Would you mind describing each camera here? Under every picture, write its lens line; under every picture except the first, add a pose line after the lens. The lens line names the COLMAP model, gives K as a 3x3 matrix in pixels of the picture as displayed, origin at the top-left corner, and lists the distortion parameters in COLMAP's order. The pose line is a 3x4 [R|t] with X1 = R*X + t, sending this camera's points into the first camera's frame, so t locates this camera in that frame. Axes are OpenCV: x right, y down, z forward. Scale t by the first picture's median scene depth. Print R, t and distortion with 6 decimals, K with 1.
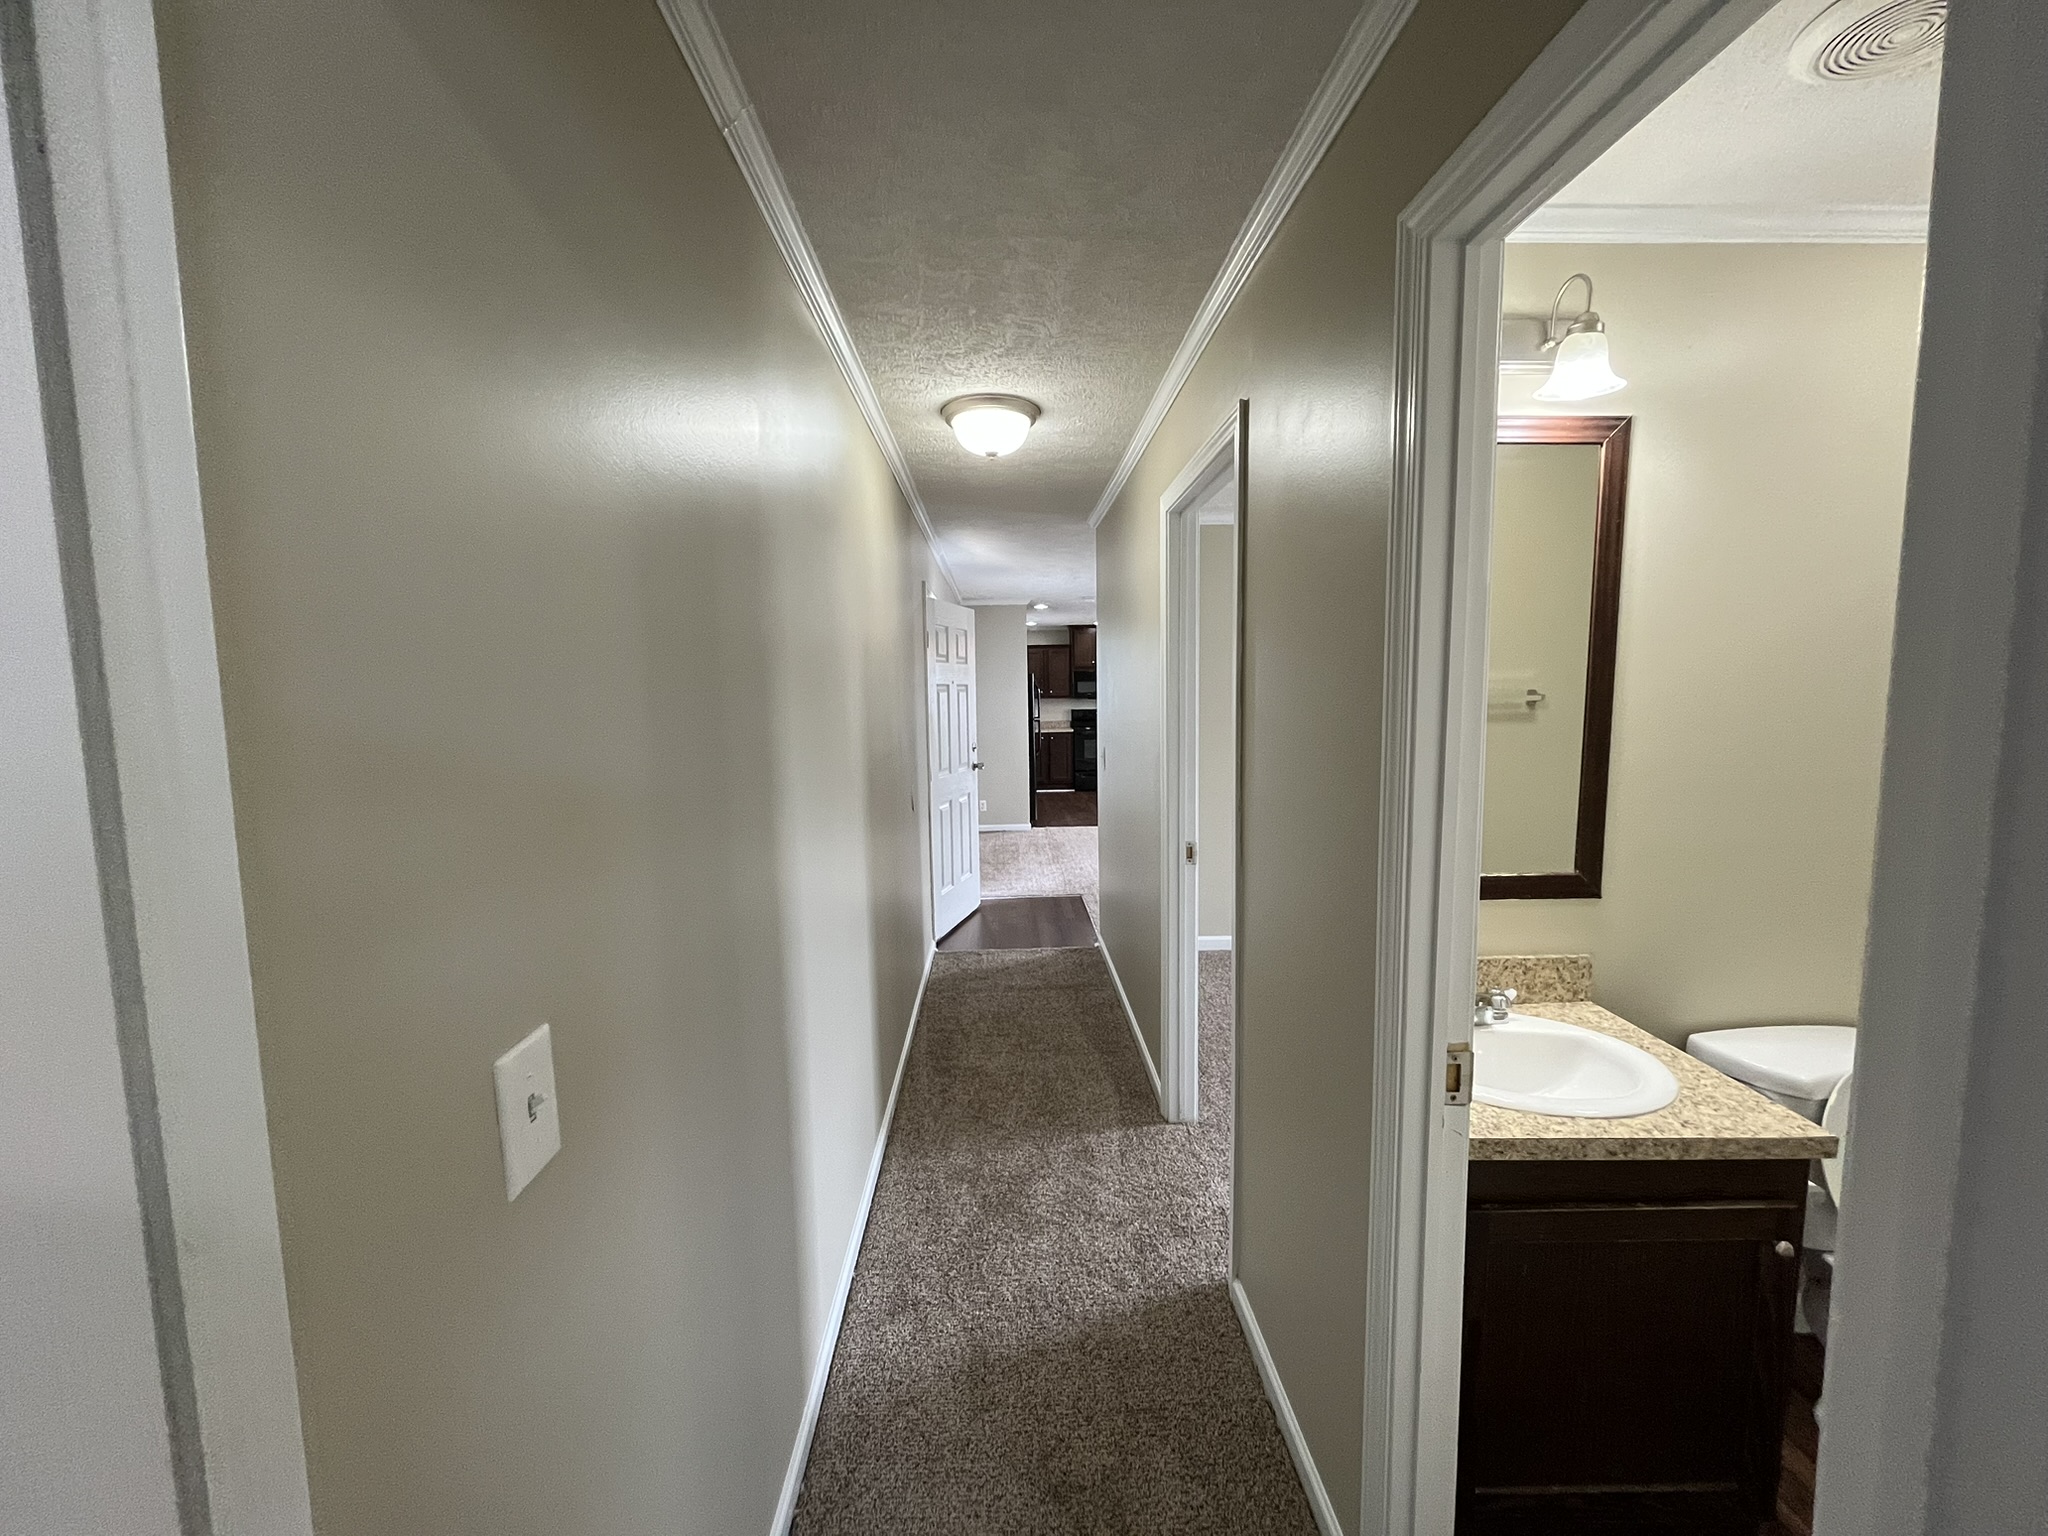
lens RADIAL K [[826.4, 0, 1016.1], [0, 826.4, 772.3], [0, 0, 1]] dist [-0.004494, 0.001469]
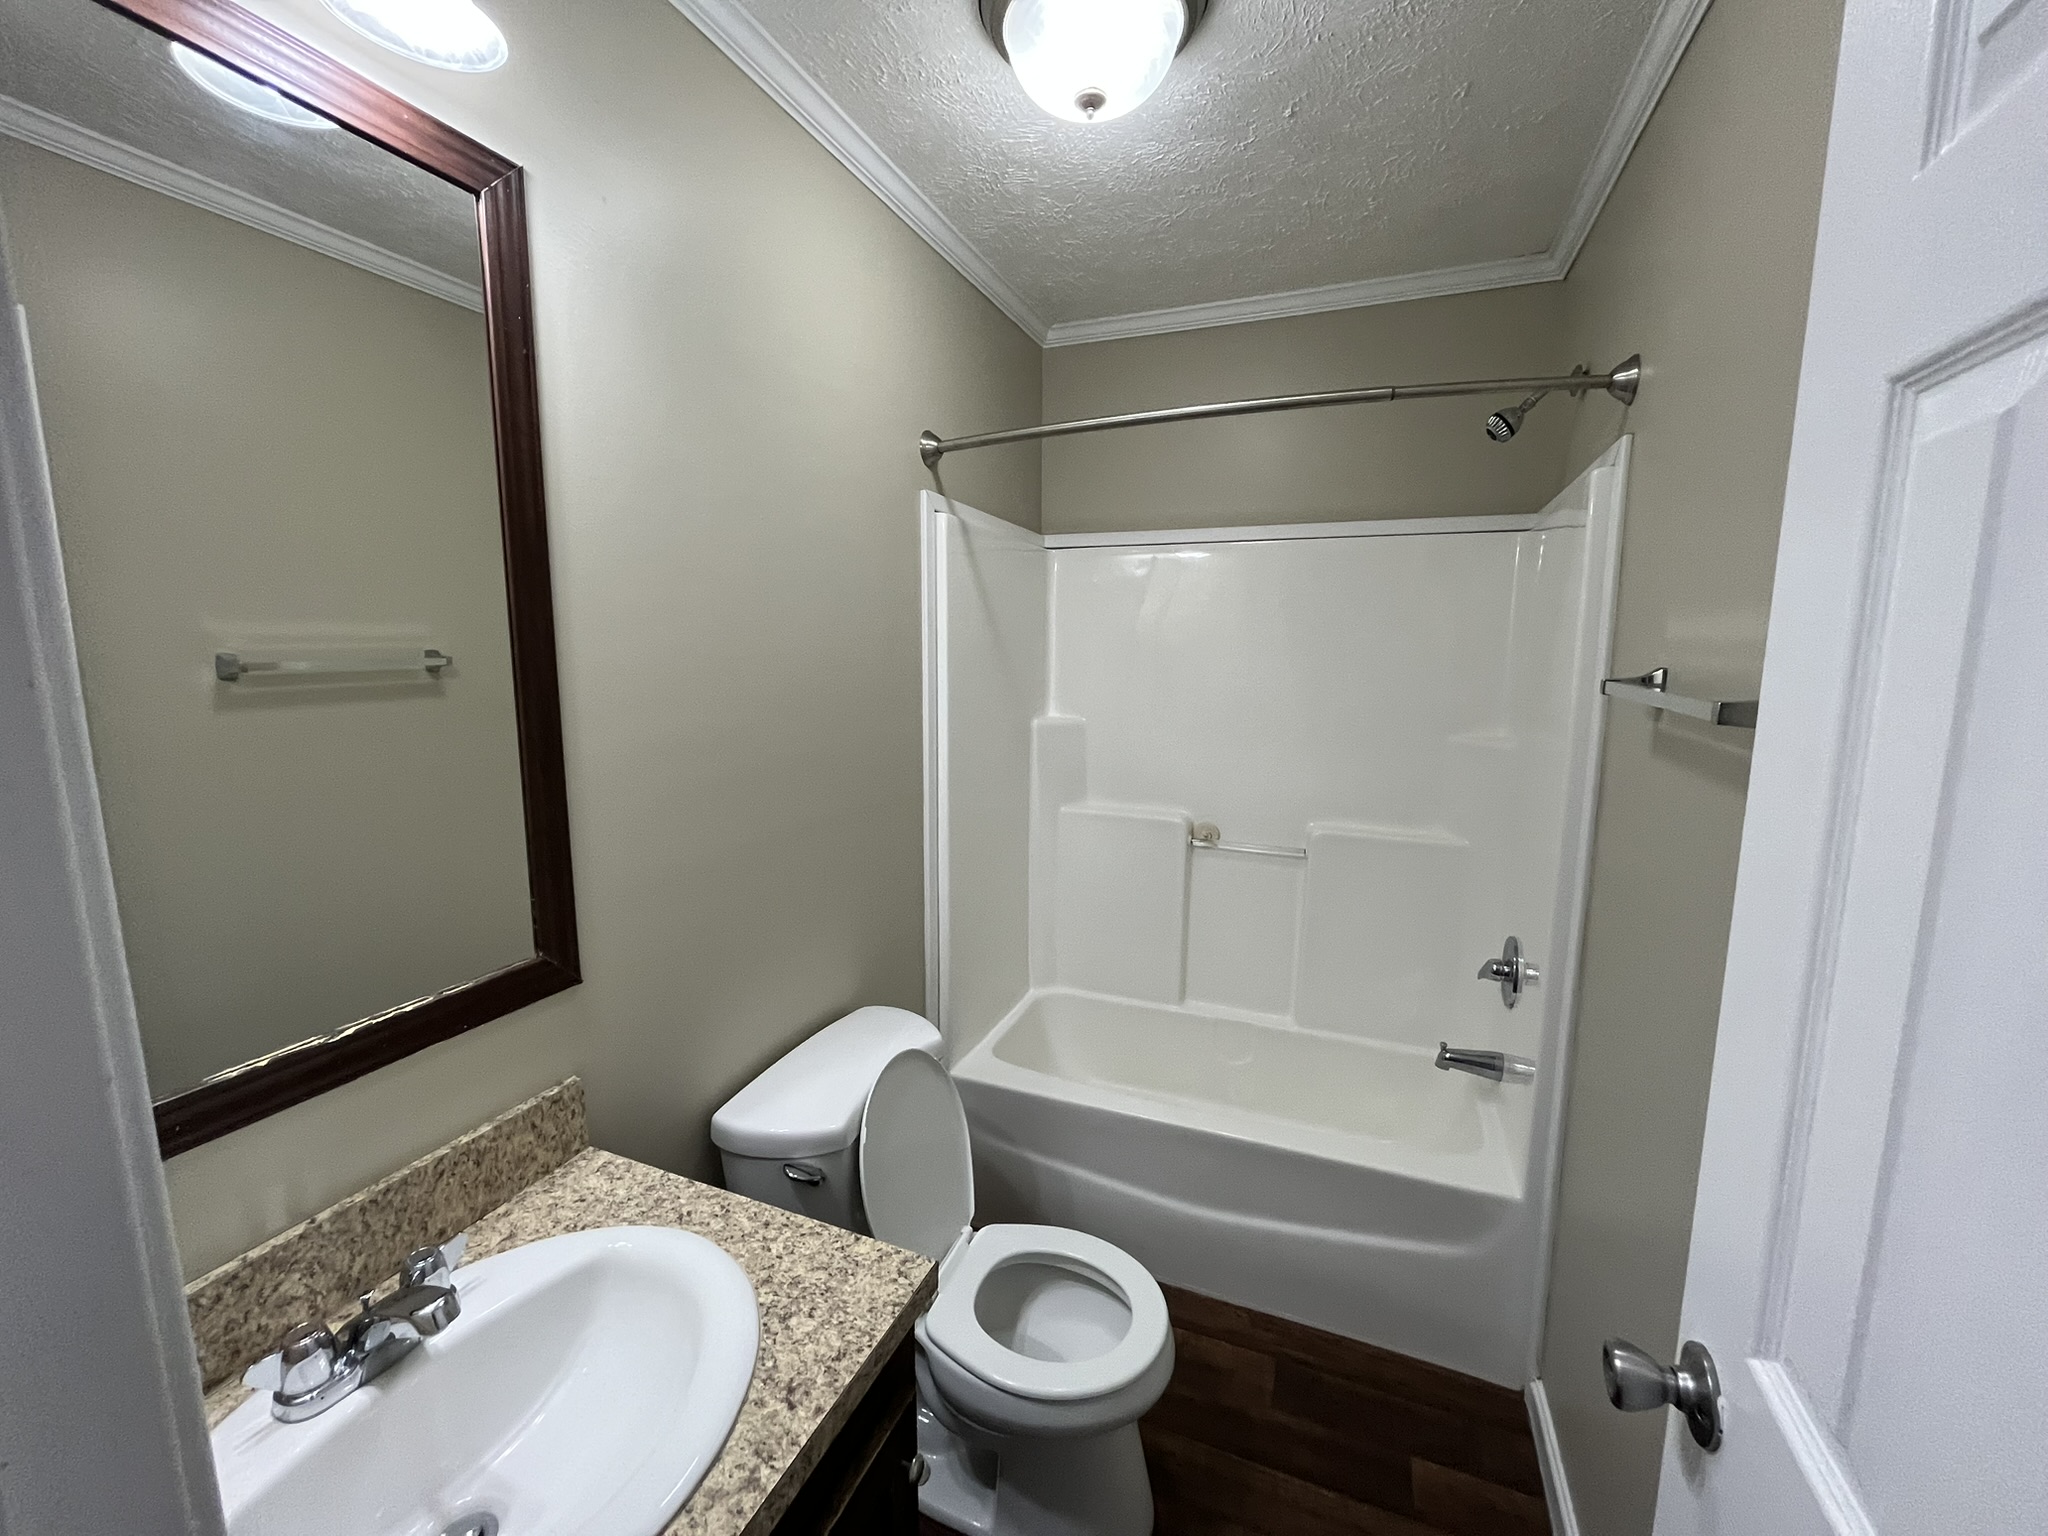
lens RADIAL K [[826.4, 0, 1020.0], [0, 826.4, 770.7], [0, 0, 1]] dist [-0.004494, 0.001469]
pose [[0.400474, -0.119048, 0.908542, 0.294299], [0.084653, 0.992091, 0.092681, -0.035472], [-0.912390, 0.039794, 0.407384, 0.438079]]
